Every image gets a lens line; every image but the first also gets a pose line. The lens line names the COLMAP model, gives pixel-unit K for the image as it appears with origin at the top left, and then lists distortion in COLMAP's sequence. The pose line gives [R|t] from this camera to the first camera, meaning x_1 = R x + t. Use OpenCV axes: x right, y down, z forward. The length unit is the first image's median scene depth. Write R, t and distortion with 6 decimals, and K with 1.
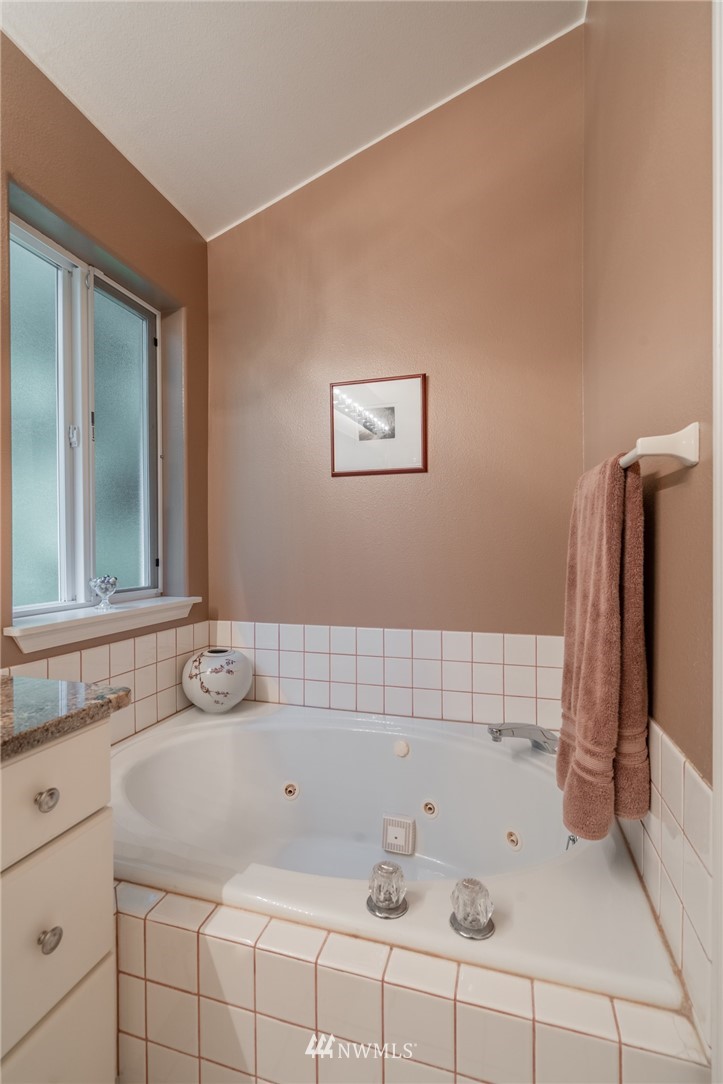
lens RADIAL K [[494.5, 0, 358.6], [0, 494.5, 546.0], [0, 0, 1]] dist [0.000204, 0.000453]
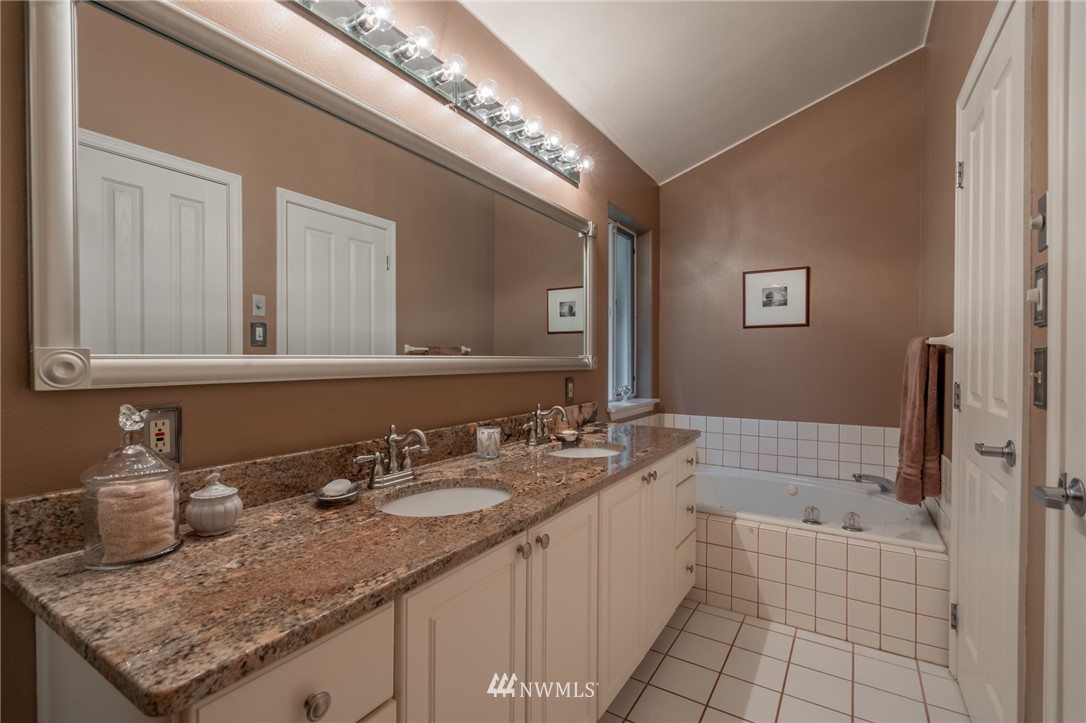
lens RADIAL K [[495.4, 0, 536.1], [0, 495.4, 363.3], [0, 0, 1]] dist [0.000204, 0.000453]
pose [[0.962490, 0.007586, -0.271209, -0.340081], [-0.004564, 0.999920, 0.011774, -0.049177], [0.271277, -0.010094, 0.962448, -0.982194]]
